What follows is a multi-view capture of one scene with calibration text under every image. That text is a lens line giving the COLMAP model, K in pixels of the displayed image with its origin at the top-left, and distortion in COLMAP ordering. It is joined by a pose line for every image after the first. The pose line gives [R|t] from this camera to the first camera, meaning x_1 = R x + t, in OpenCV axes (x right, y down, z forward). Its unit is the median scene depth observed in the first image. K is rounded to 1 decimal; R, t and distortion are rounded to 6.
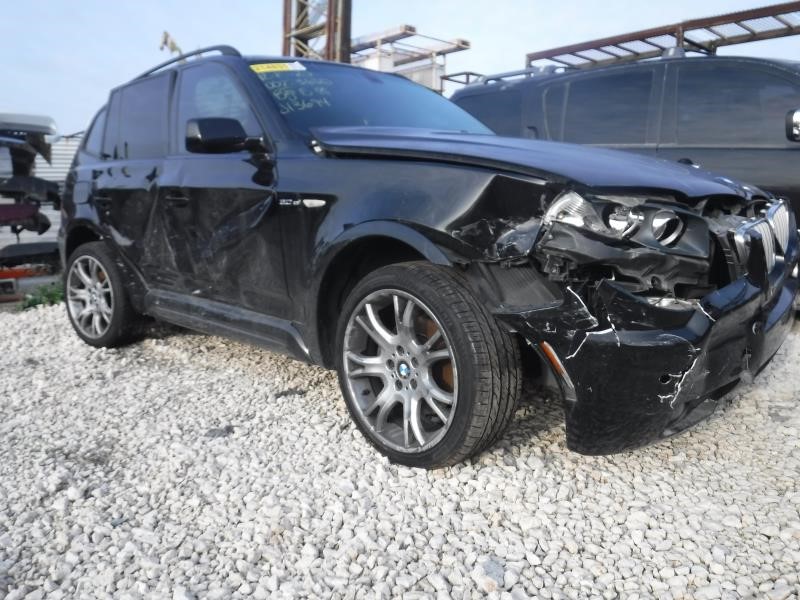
lens RADIAL K [[657.9, 0, 398.7], [0, 657.9, 297.6], [0, 0, 1]] dist [-0.086969, 0.036079]
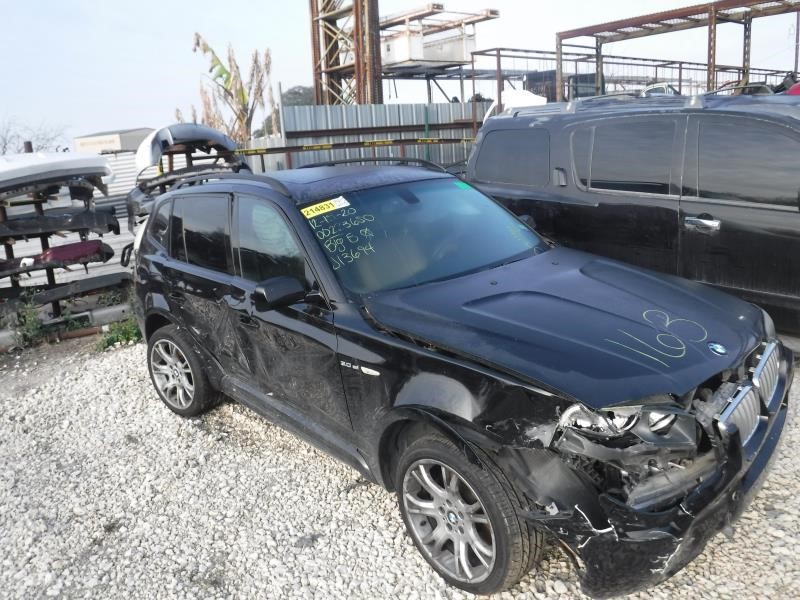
lens RADIAL K [[657.9, 0, 401.6], [0, 657.9, 300.7], [0, 0, 1]] dist [-0.086969, 0.036079]
pose [[0.995999, -0.058562, -0.067502, 0.015734], [0.065515, 0.992218, 0.105879, -0.364836], [0.060777, -0.109878, 0.992085, -0.161672]]
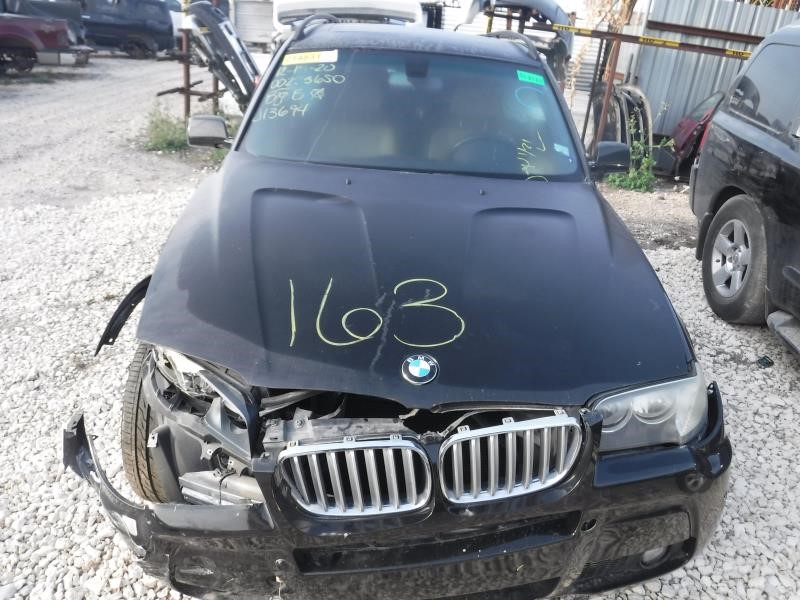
lens RADIAL K [[657.9, 0, 399.1], [0, 657.9, 300.9], [0, 0, 1]] dist [-0.086969, 0.036079]
pose [[0.720410, 0.344625, -0.601866, 0.752212], [-0.194531, 0.933378, 0.301601, -0.398447], [0.665708, -0.100195, 0.739455, 0.376468]]
